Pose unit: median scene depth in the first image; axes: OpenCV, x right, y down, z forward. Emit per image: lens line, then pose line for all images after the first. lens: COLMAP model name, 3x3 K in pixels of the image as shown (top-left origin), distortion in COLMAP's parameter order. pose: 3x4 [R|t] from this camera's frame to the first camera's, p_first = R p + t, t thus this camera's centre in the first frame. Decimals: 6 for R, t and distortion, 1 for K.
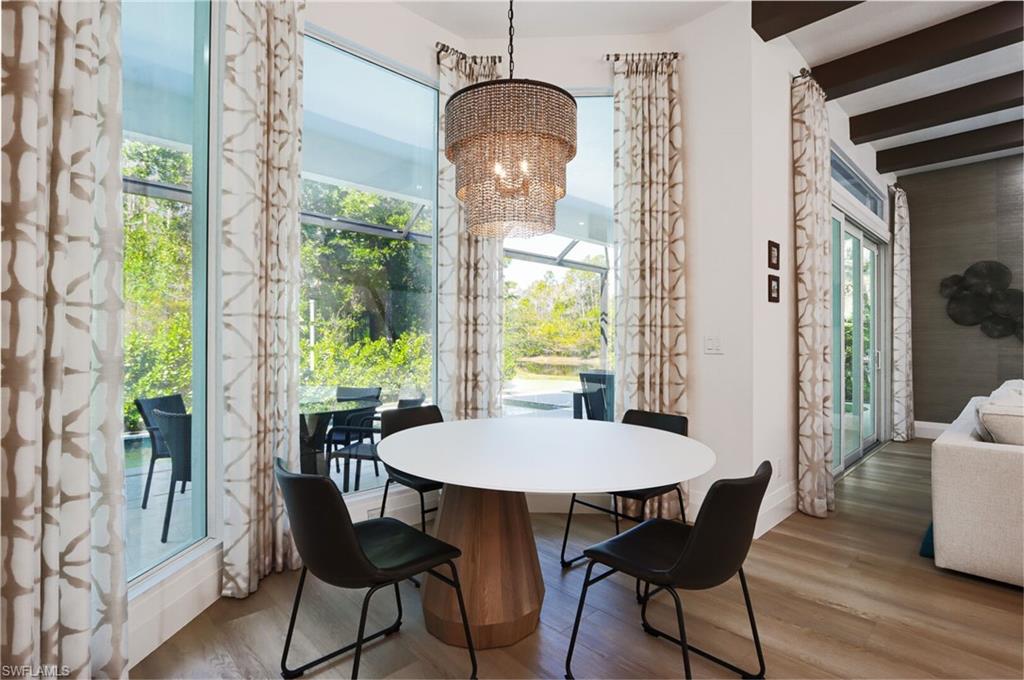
lens RADIAL K [[502.0, 0, 512.0], [0, 502.0, 340.0], [0, 0, 1]] dist [-0.012914, 0.000451]
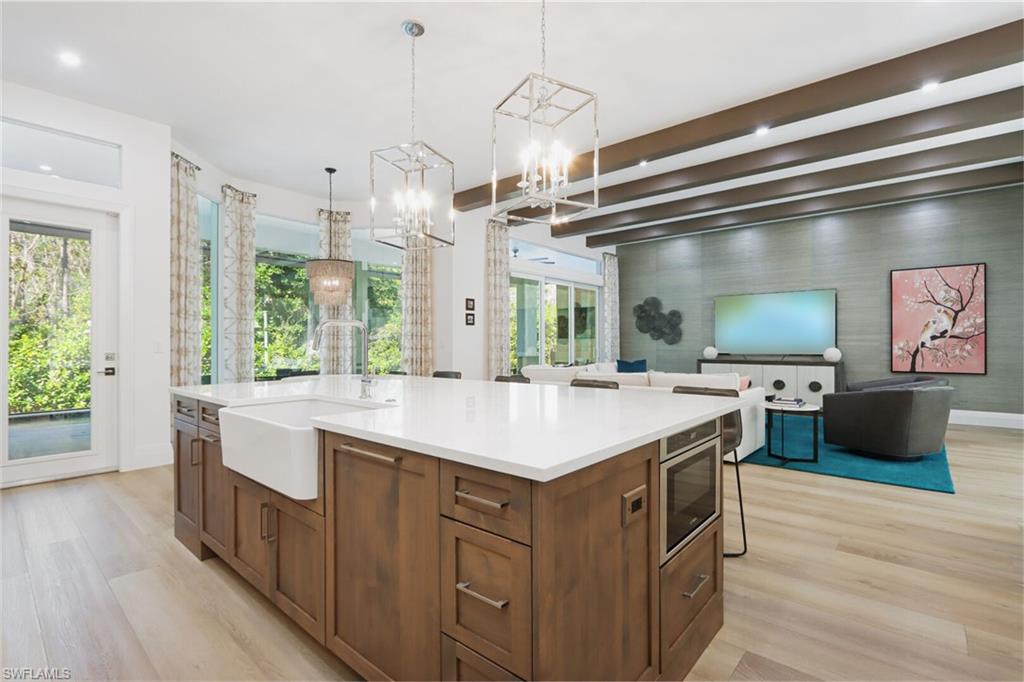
lens RADIAL K [[474.6, 0, 507.4], [0, 474.6, 341.4], [0, 0, 1]] dist [-0.012959, 0.000272]
pose [[0.996165, -0.003920, 0.087406, 0.496242], [0.003903, 0.999992, 0.000367, -0.001828], [-0.087407, -0.000024, 0.996173, -1.153792]]
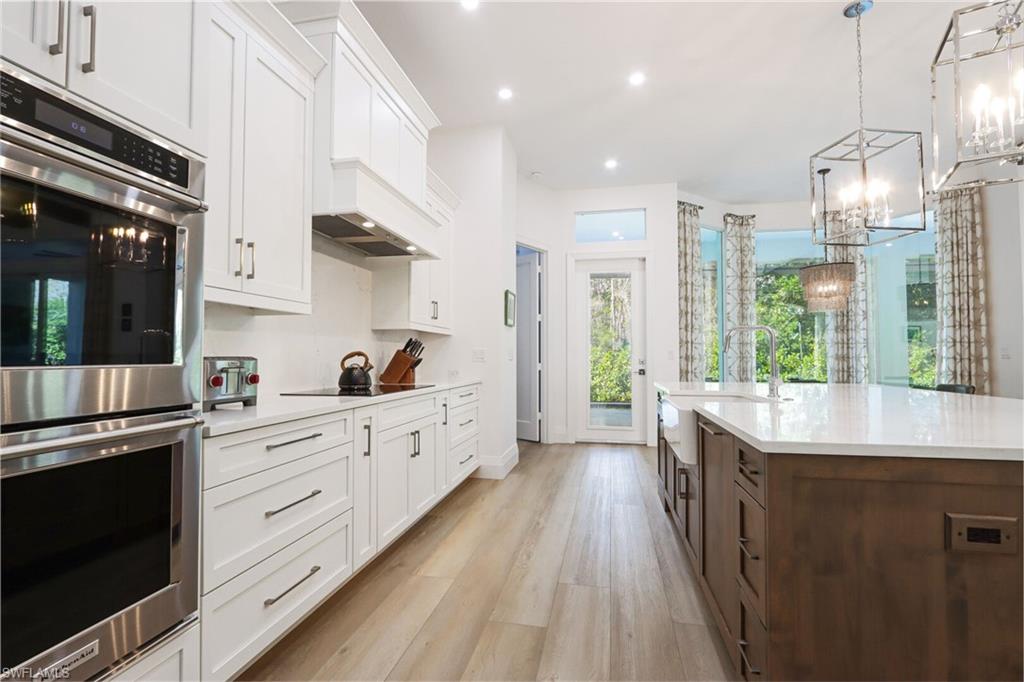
lens RADIAL K [[474.6, 0, 507.4], [0, 474.6, 341.4], [0, 0, 1]] dist [-0.012959, 0.000272]
pose [[0.564328, -0.027083, -0.825106, 0.730210], [0.003230, 0.999527, -0.030599, 0.014180], [0.825544, 0.014603, 0.564148, -1.215999]]
